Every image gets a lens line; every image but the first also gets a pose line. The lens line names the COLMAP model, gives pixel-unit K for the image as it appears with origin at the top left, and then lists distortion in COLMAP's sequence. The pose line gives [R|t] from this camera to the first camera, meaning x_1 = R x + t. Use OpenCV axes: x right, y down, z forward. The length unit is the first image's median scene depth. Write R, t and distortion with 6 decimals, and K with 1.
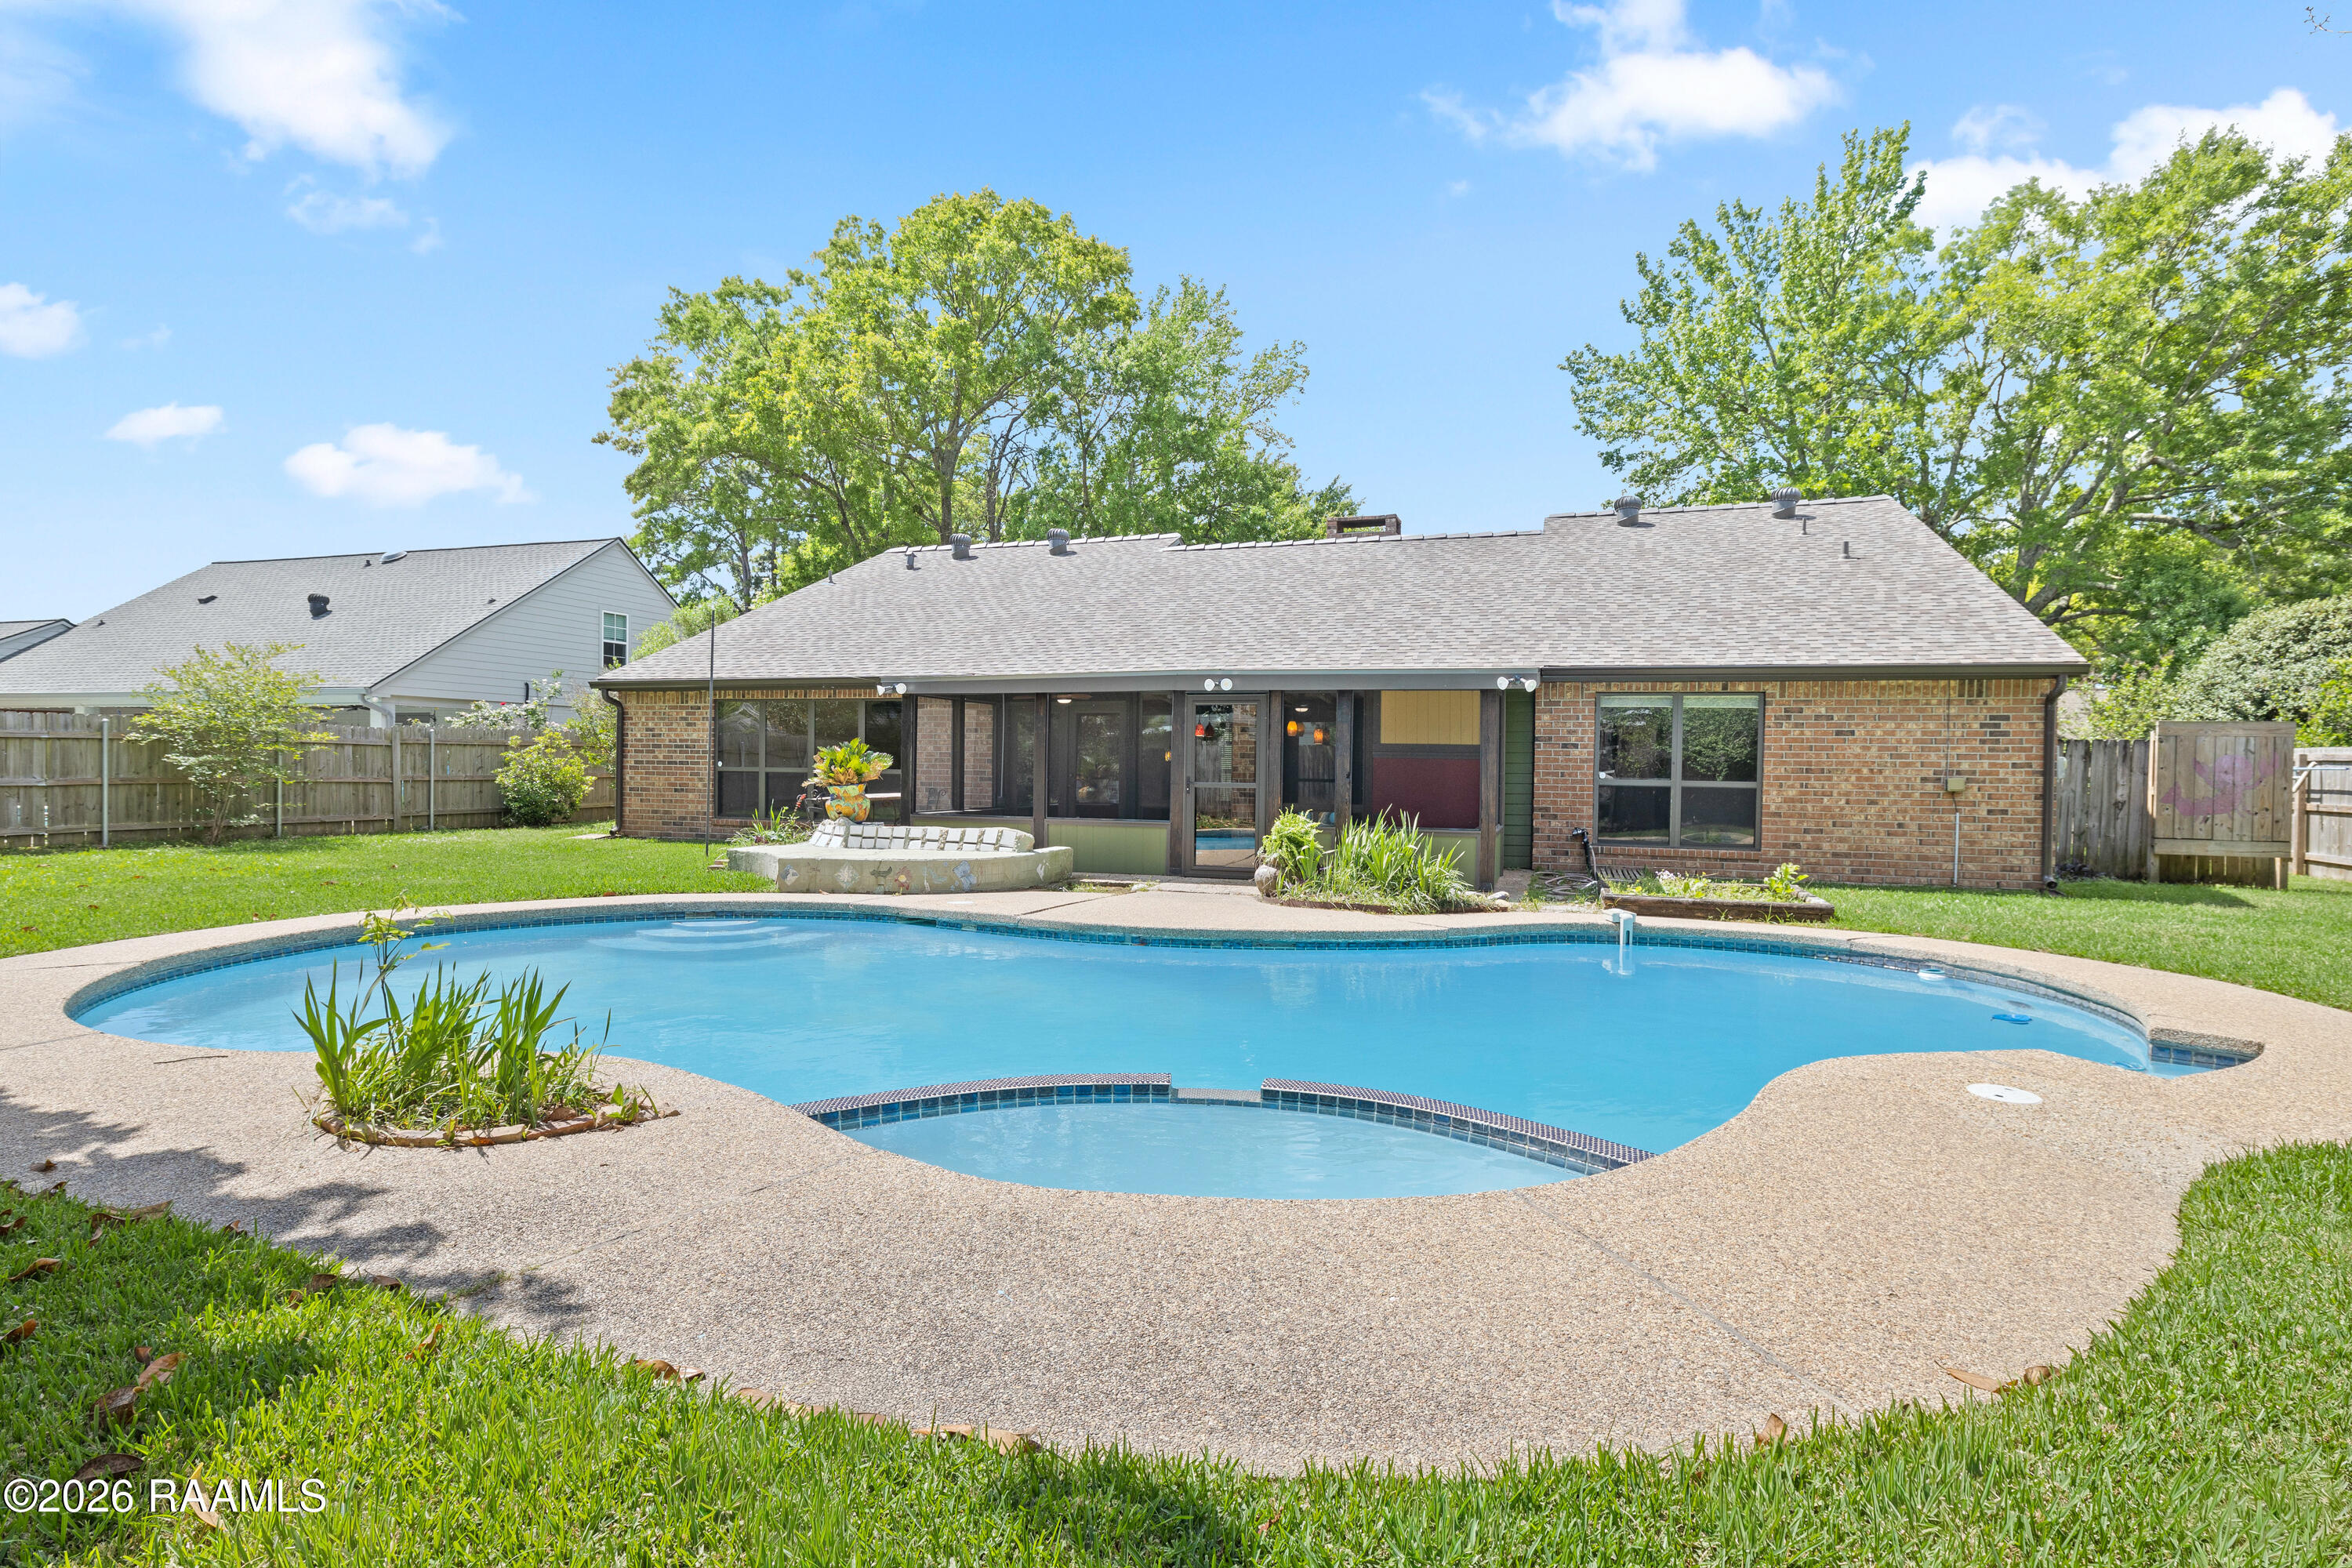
lens RADIAL K [[1194.1, 0, 1173.7], [0, 1194.1, 772.0], [0, 0, 1]] dist [-0.001653, 0.000297]
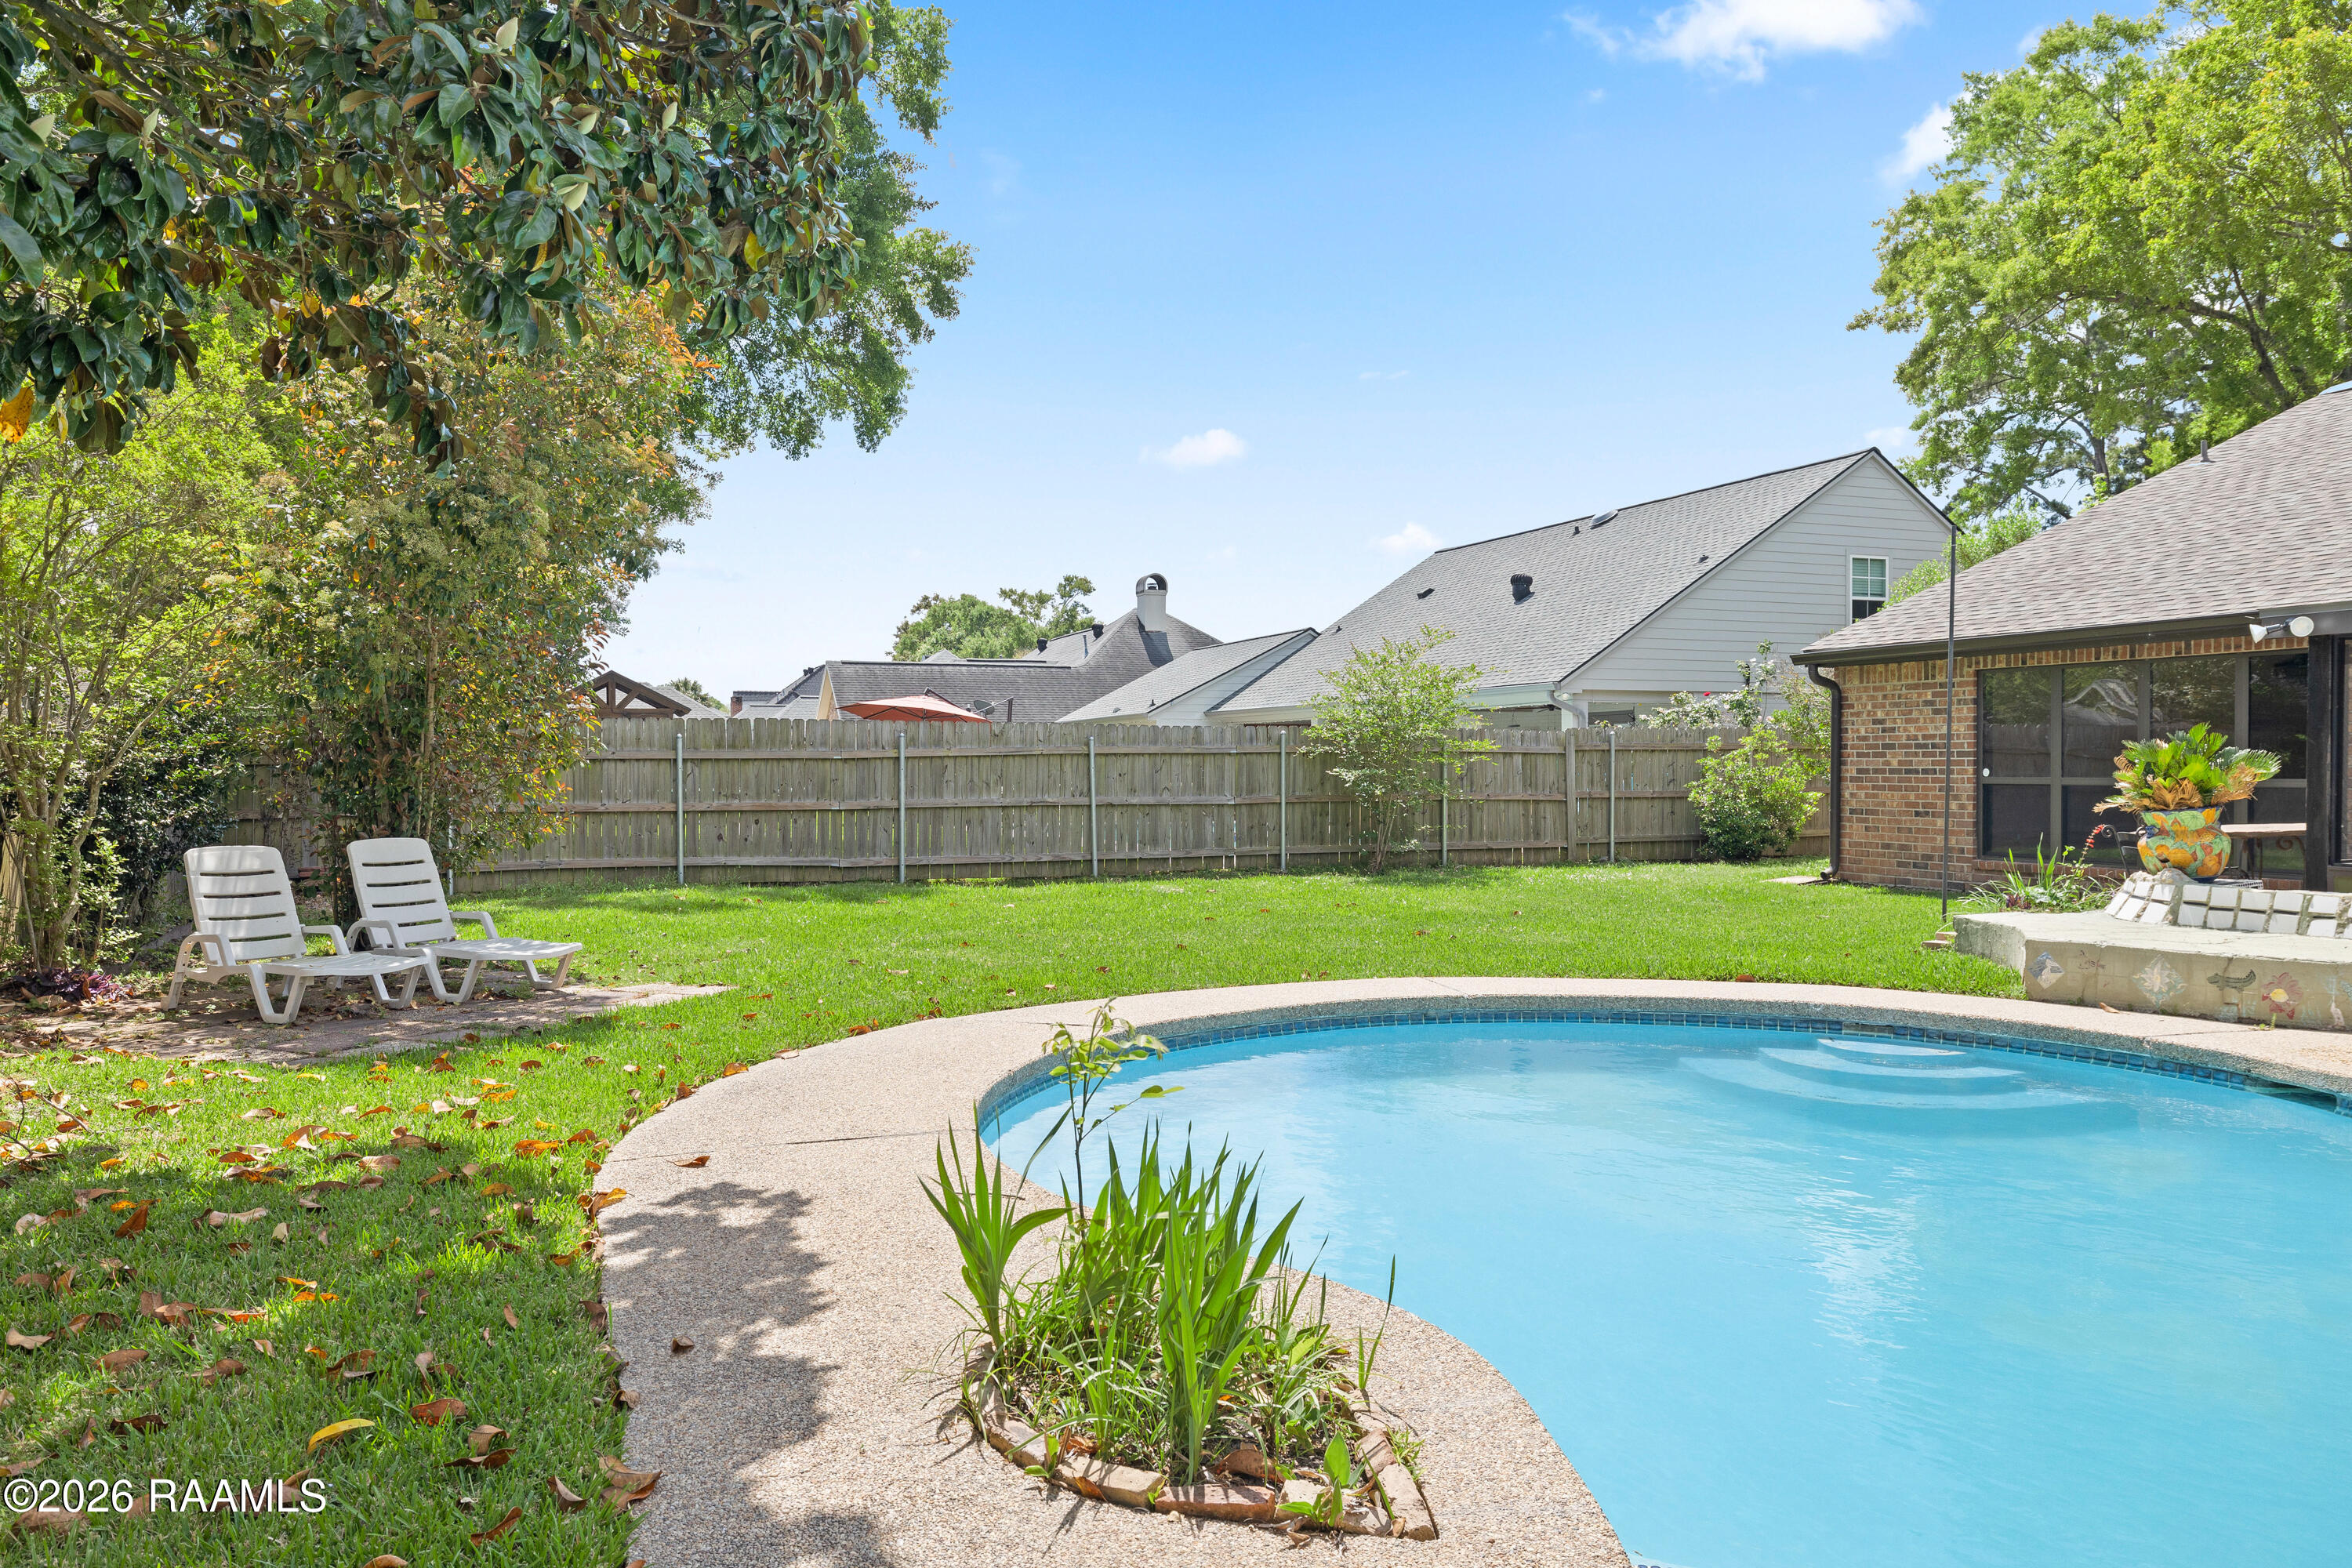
lens RADIAL K [[1636.9, 0, 1172.1], [0, 1636.9, 771.7], [0, 0, 1]] dist [0.006725, 0.005979]
pose [[0.644190, -0.011776, -0.764775, 0.003820], [0.006940, 0.999930, -0.009551, -0.001885], [0.764834, 0.000845, 0.644227, 0.119063]]
